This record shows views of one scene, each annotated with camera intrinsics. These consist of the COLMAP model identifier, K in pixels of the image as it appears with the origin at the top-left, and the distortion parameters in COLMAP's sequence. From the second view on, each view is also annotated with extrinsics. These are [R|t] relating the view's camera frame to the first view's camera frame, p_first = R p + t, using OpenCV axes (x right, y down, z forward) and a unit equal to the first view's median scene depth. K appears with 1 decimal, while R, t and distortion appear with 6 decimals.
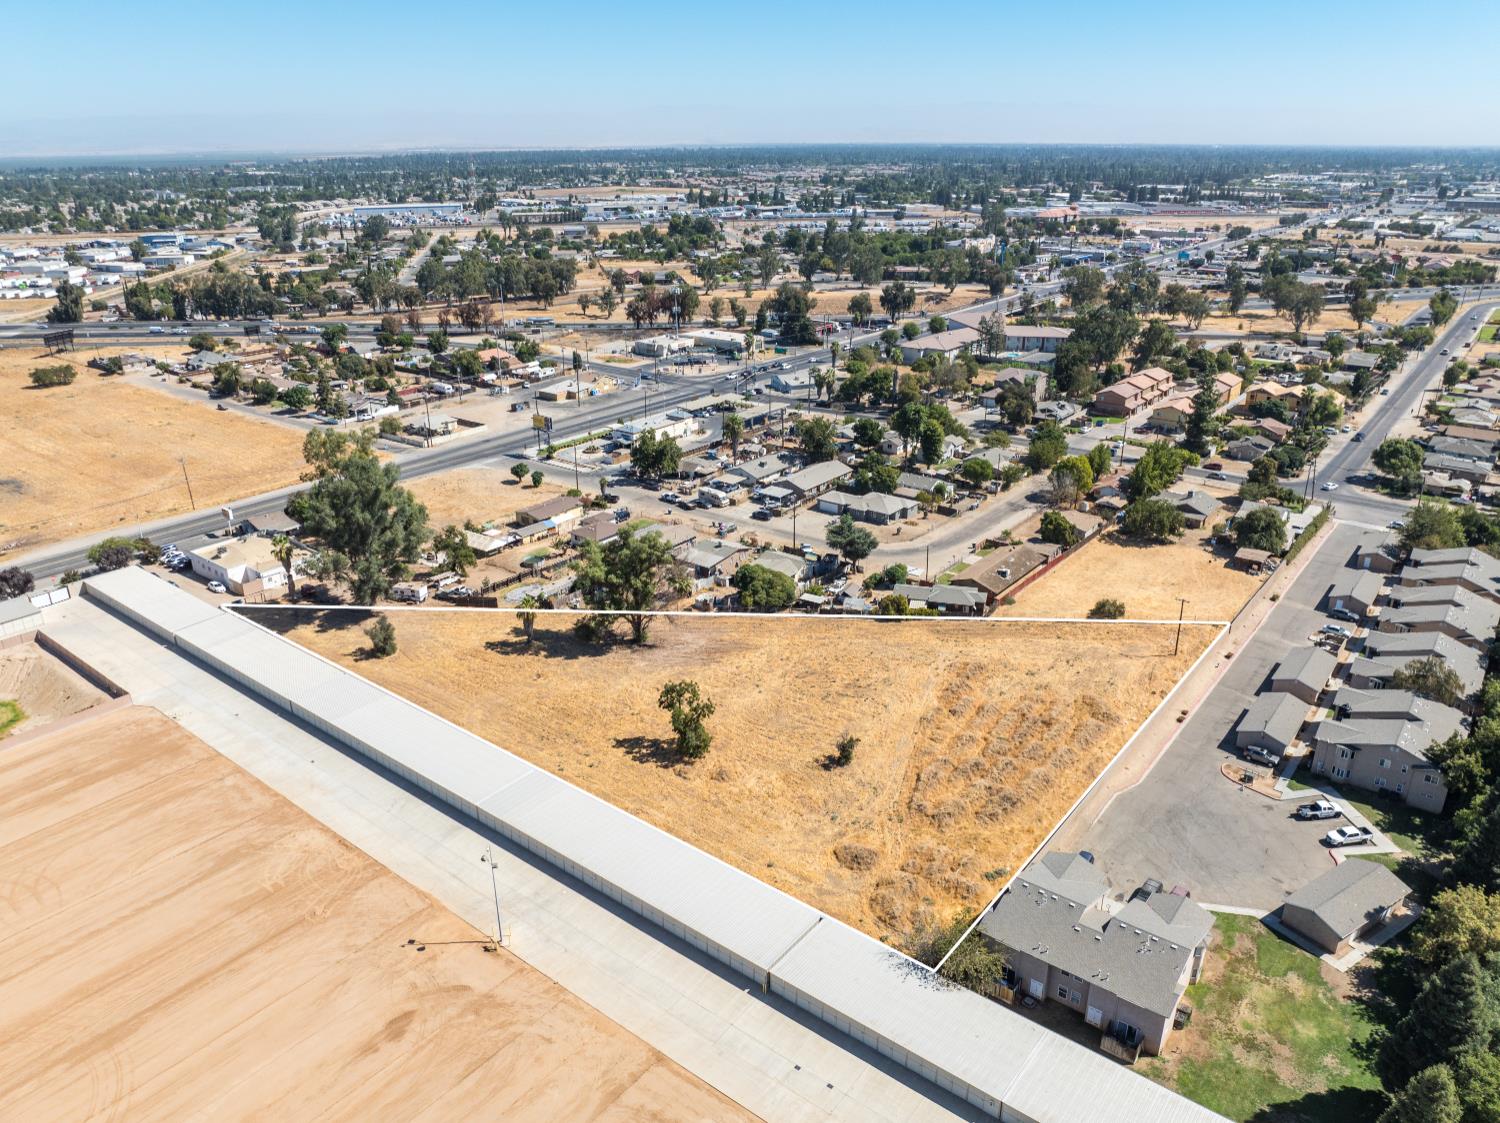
lens RADIAL K [[1056.3, 0, 751.9], [0, 1056.3, 557.0], [0, 0, 1]] dist [-0.034903, -0.001477]
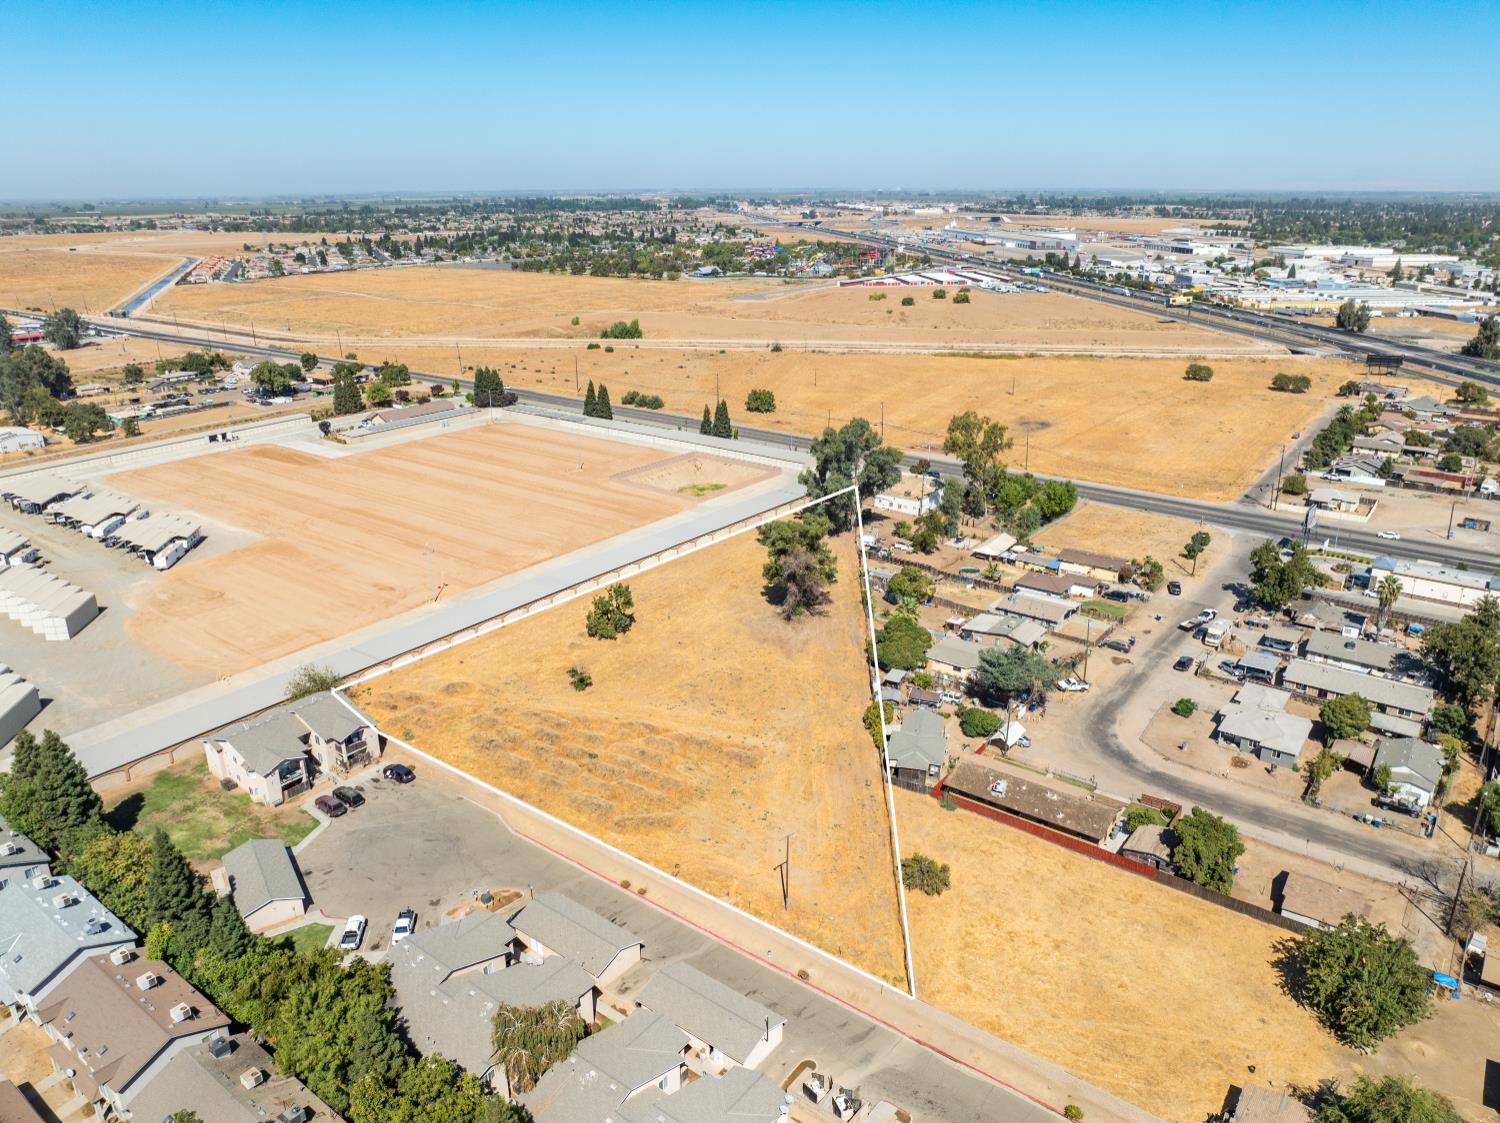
lens RADIAL K [[1056.3, 0, 751.9], [0, 1056.3, 557.0], [0, 0, 1]] dist [-0.034903, -0.001477]
pose [[0.017292, 0.339499, -0.940447, 0.675622], [-0.365356, 0.877688, 0.310126, -0.222423], [0.930707, 0.338236, 0.139215, 0.550142]]
